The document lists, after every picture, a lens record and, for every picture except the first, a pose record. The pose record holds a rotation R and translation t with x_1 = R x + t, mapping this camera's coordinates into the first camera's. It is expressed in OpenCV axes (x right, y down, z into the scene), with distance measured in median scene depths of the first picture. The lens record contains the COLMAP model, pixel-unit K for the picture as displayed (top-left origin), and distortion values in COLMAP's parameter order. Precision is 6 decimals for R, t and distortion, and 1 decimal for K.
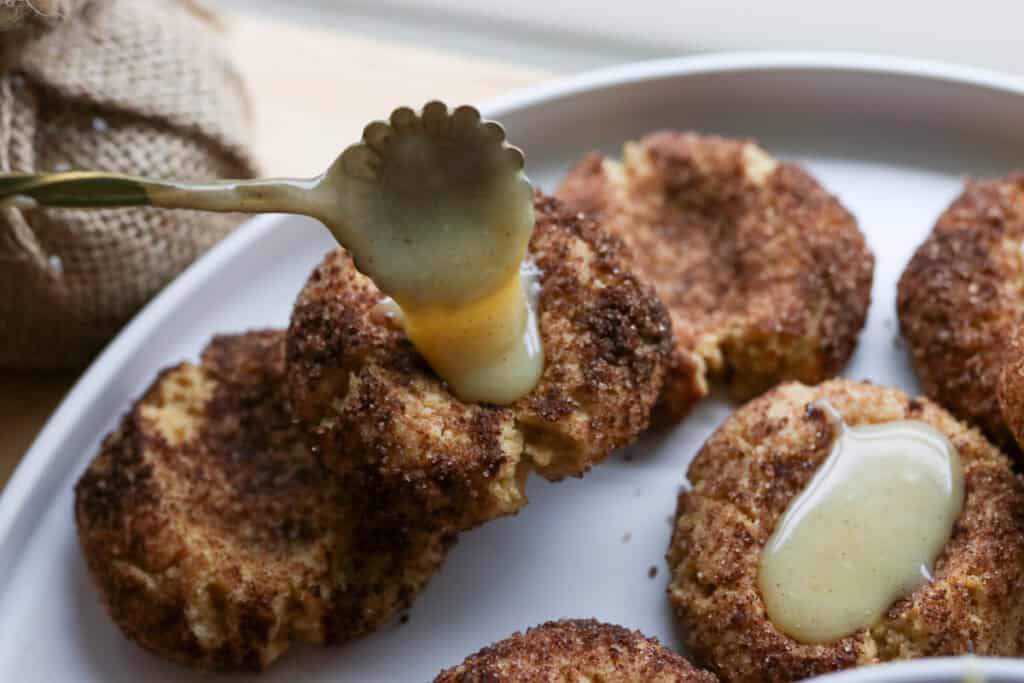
lens RADIAL K [[1630.3, 0, 512.0], [0, 1630.3, 341.5], [0, 0, 1]] dist [-0.055134, 0.129047]
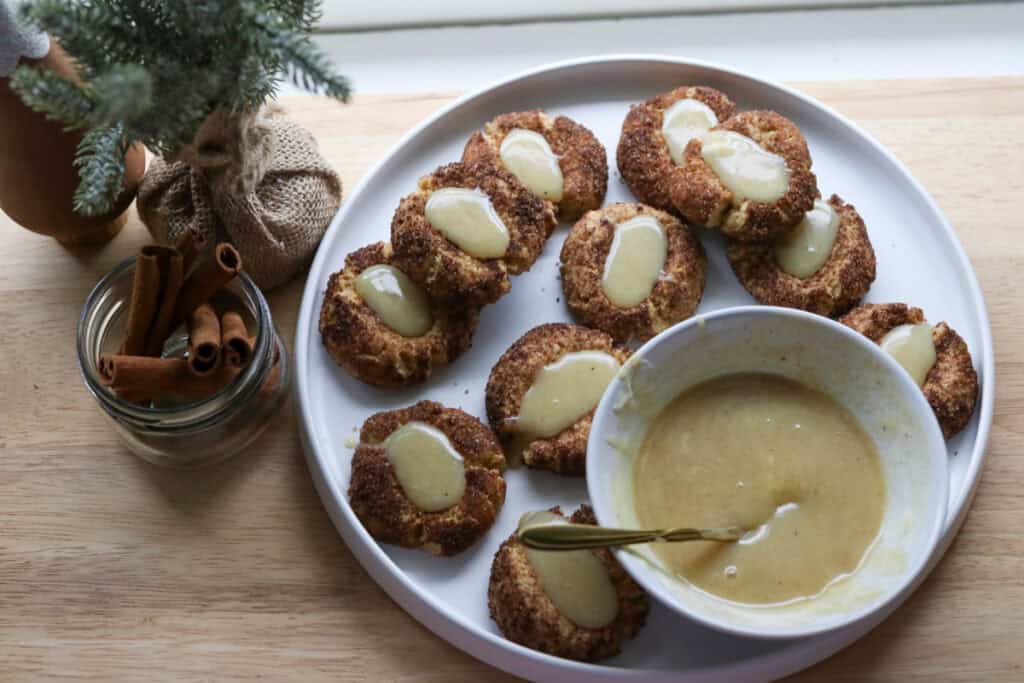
lens RADIAL K [[1630.3, 0, 512.0], [0, 1630.3, 341.5], [0, 0, 1]] dist [-0.055134, 0.129047]
pose [[0.935213, -0.279118, 0.217876, -0.550411], [0.242342, 0.953181, 0.180875, -0.271513], [-0.258161, -0.116356, 0.959070, -1.407646]]
